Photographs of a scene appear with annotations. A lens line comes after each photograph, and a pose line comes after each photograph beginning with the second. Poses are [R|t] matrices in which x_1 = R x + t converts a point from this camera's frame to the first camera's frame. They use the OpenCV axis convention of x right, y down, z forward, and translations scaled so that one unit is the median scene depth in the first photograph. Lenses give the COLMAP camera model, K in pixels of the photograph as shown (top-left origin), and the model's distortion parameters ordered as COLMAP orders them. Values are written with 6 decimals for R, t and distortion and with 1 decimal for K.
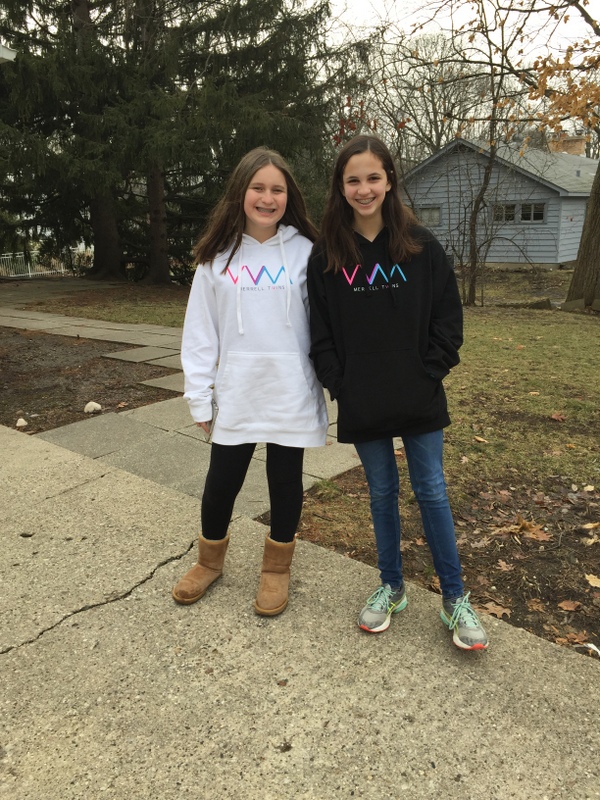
lens RADIAL K [[676.5, 0, 300.9], [0, 676.5, 404.0], [0, 0, 1]] dist [0.097993, -0.131562]
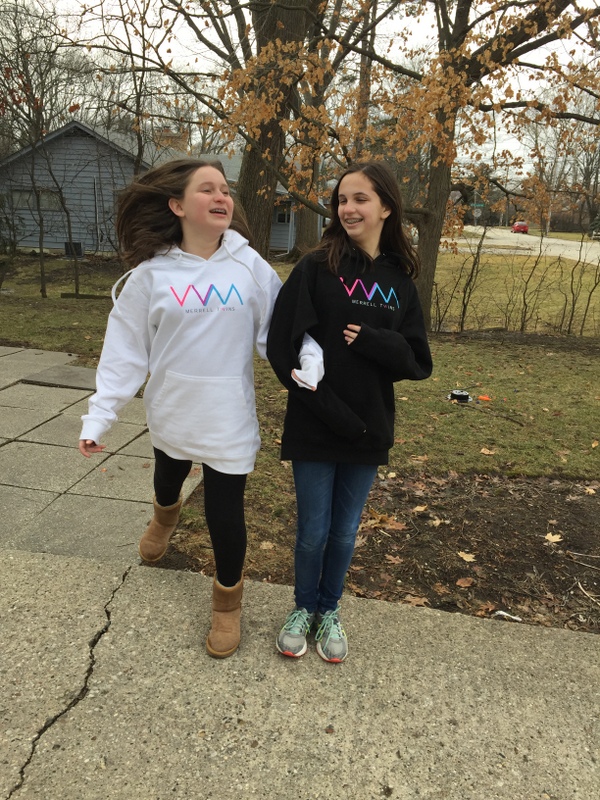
lens RADIAL K [[676.5, 0, 300.9], [0, 676.5, 404.0], [0, 0, 1]] dist [0.097993, -0.131562]
pose [[0.846973, -0.085691, 0.524685, -0.377655], [0.075264, 0.996311, 0.041222, -0.069862], [-0.526282, 0.004576, 0.850298, 0.132334]]
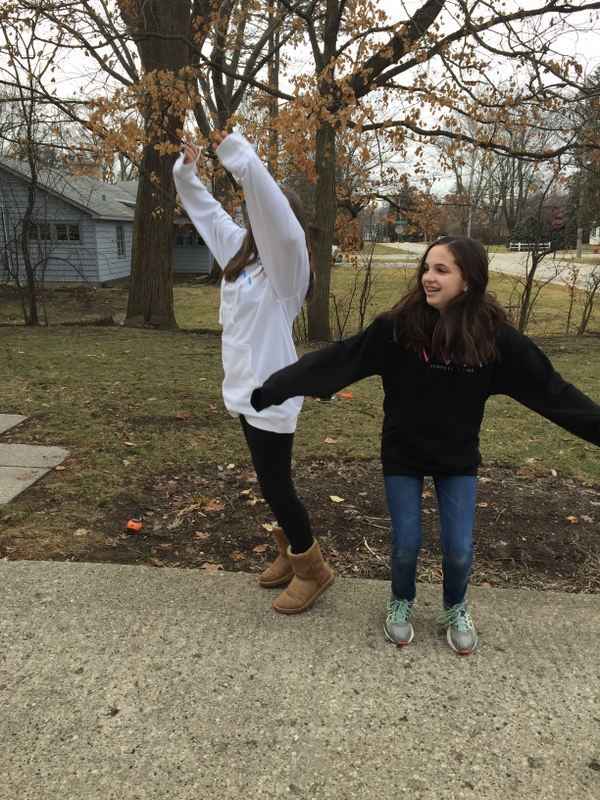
lens RADIAL K [[684.7, 0, 300.1], [0, 684.7, 396.1], [0, 0, 1]] dist [0.096371, -0.127067]
pose [[0.795136, -0.112429, 0.595918, -0.252991], [0.135633, 0.990741, 0.005943, 0.009940], [-0.591068, 0.076101, 0.803024, -0.092571]]
